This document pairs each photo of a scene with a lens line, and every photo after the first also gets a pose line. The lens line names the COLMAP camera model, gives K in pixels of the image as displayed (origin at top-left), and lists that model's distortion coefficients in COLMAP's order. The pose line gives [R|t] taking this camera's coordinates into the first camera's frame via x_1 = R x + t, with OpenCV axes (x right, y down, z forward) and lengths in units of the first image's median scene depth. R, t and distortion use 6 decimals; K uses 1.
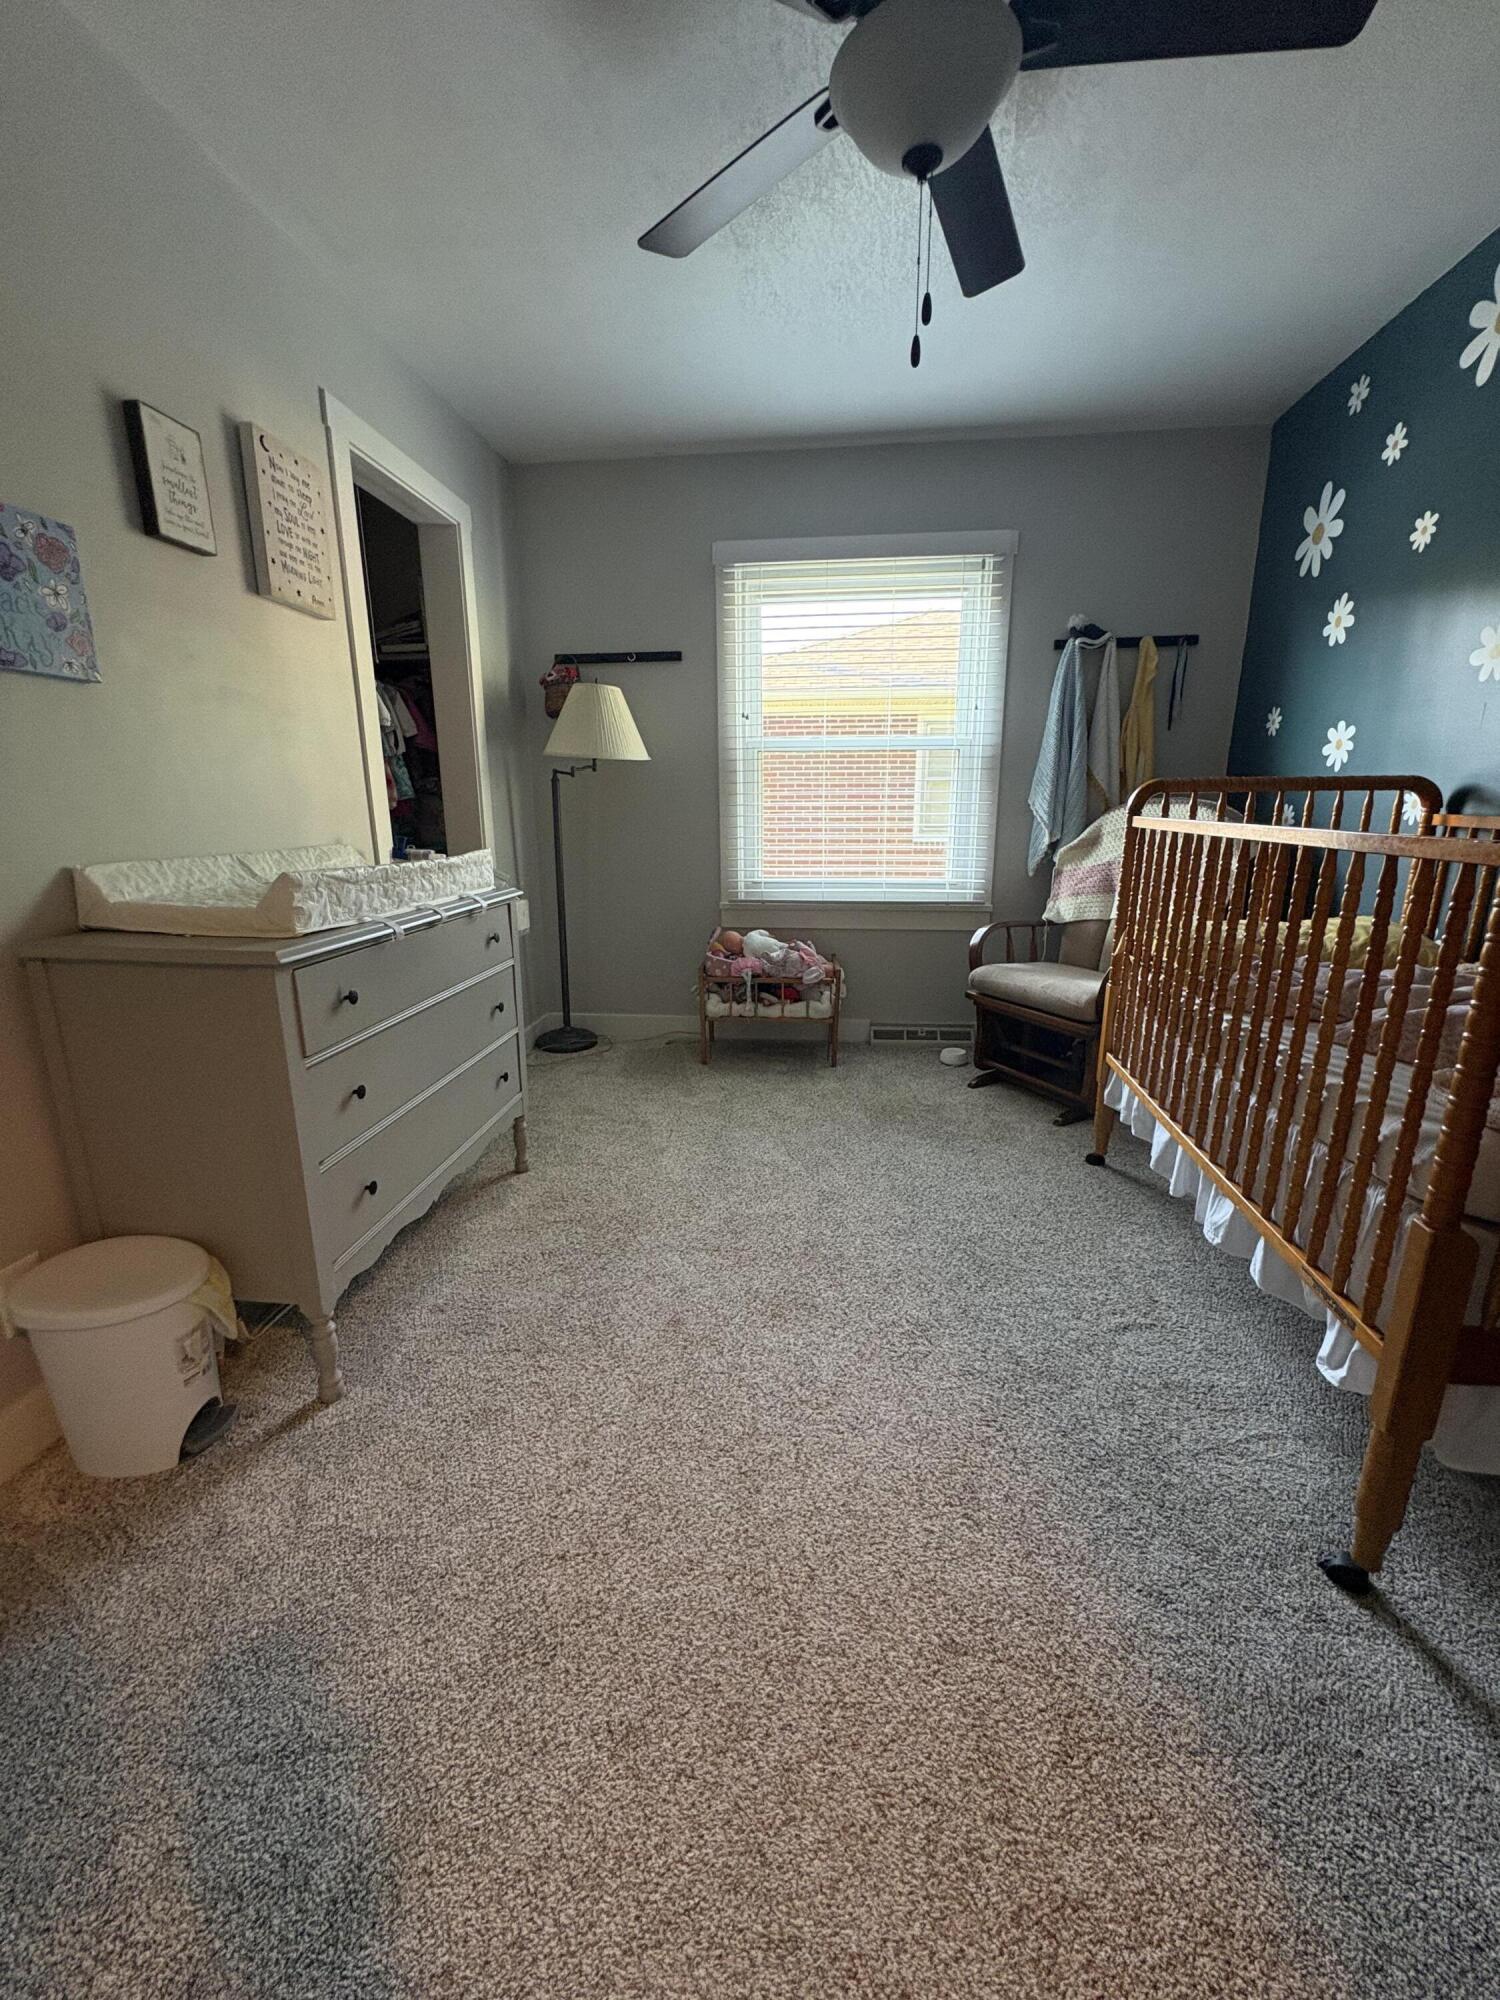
lens RADIAL K [[797.9, 0, 748.8], [0, 797.9, 1001.1], [0, 0, 1]] dist [-0.001092, 0.000032]
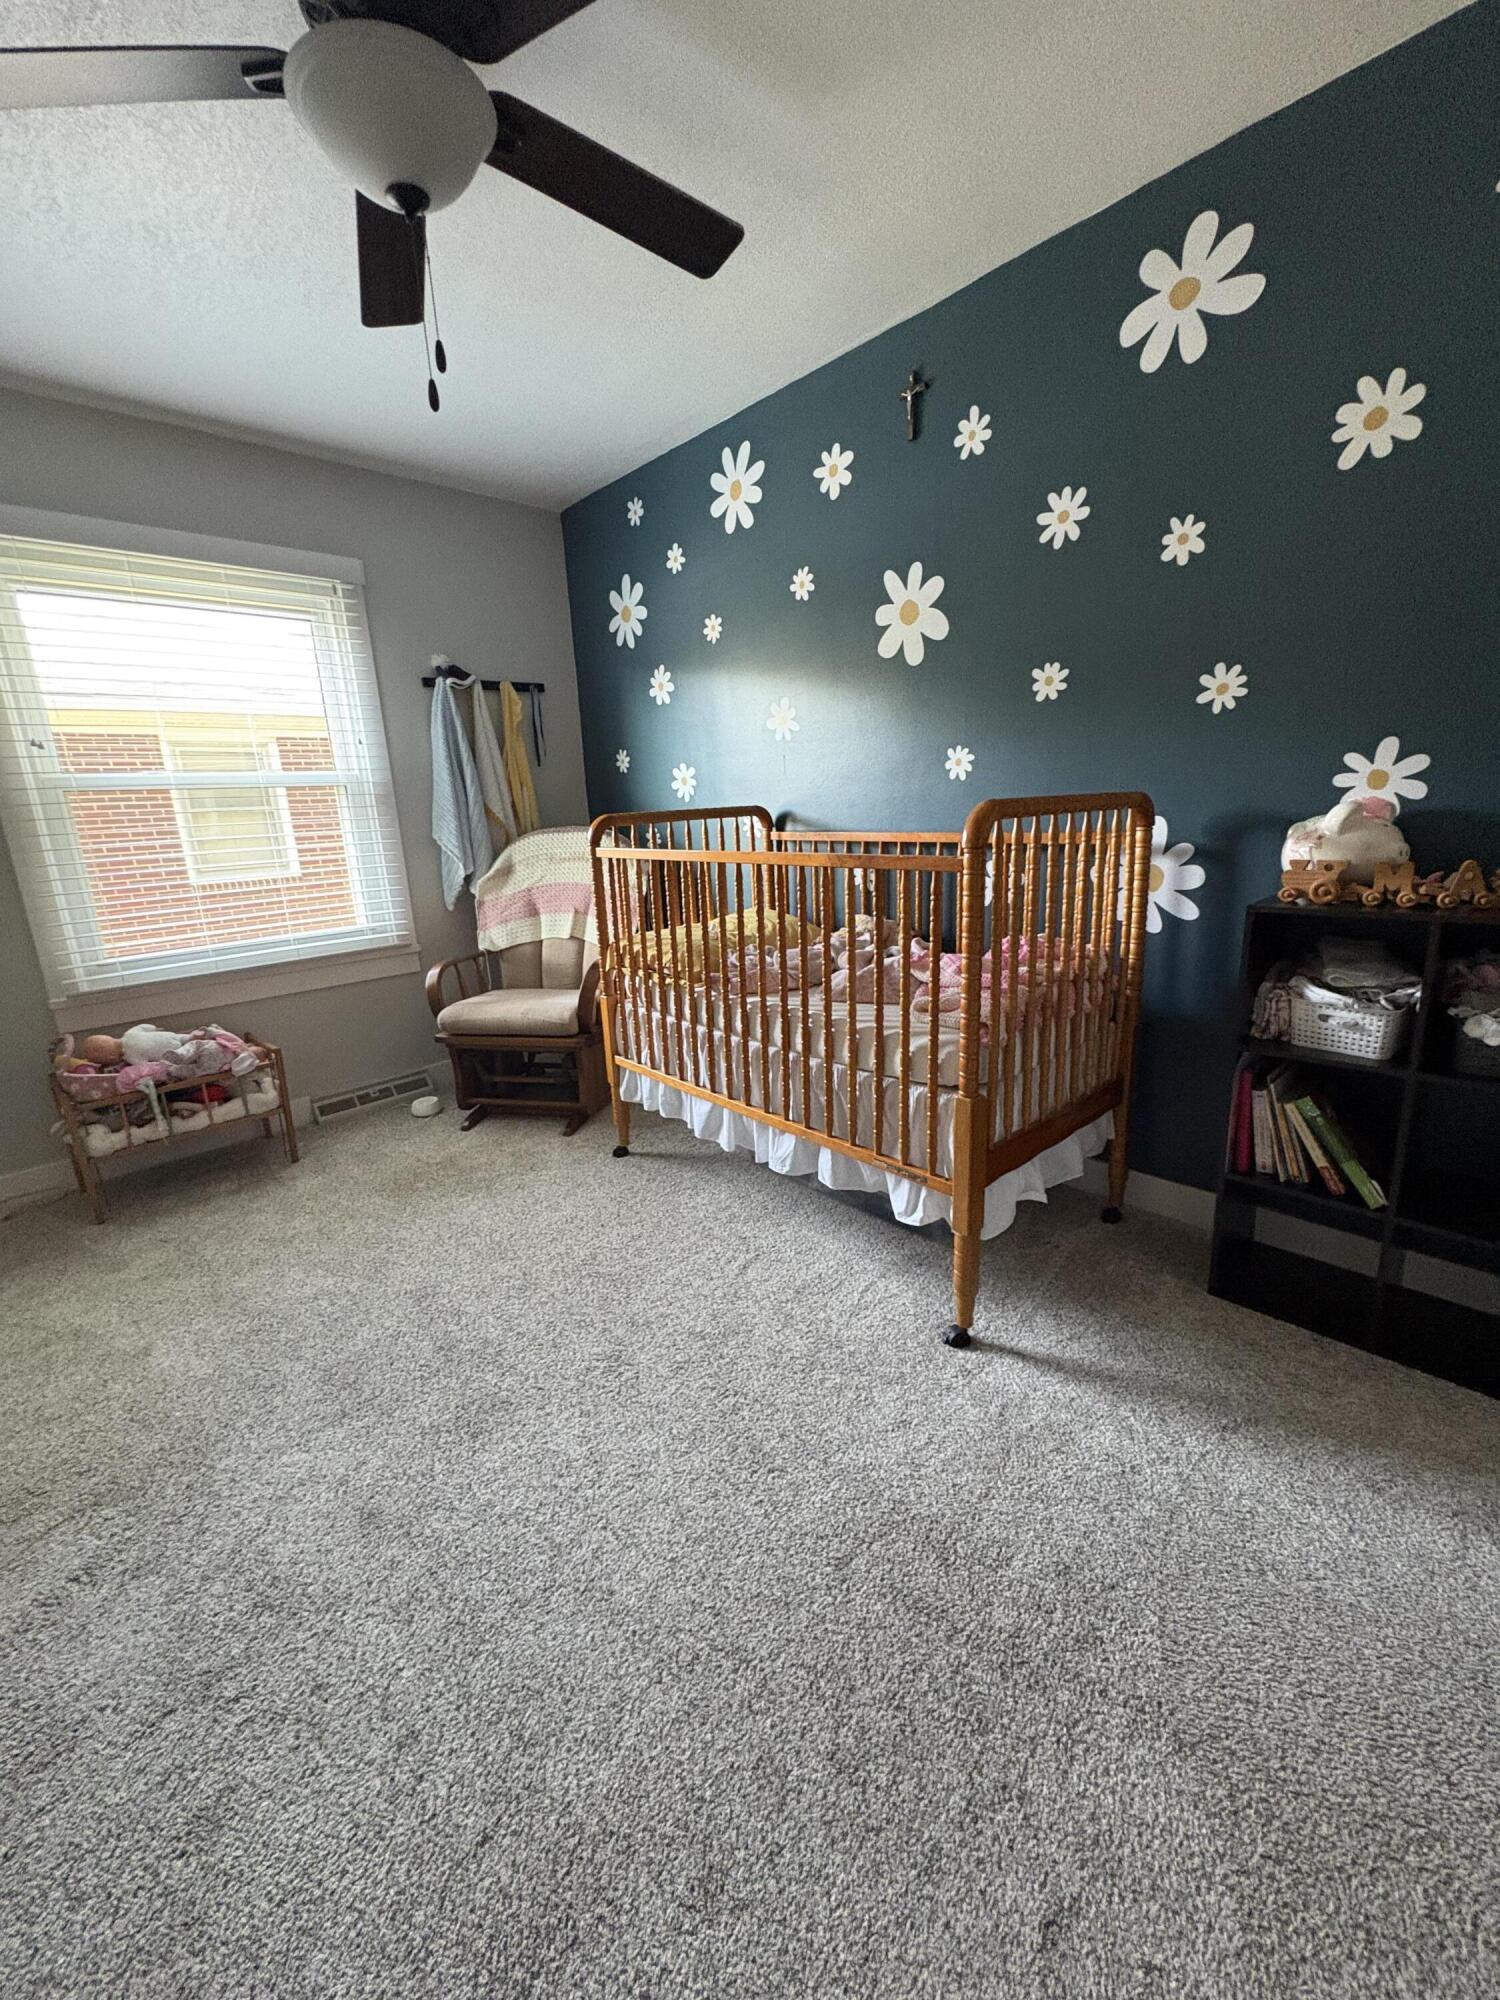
lens RADIAL K [[797.9, 0, 750.5], [0, 797.9, 1002.4], [0, 0, 1]] dist [-0.001092, 0.000032]
pose [[0.647454, -0.211653, 0.732124, -0.188038], [0.228806, 0.970328, 0.078172, -0.042579], [-0.726946, 0.116901, 0.676671, 0.073276]]
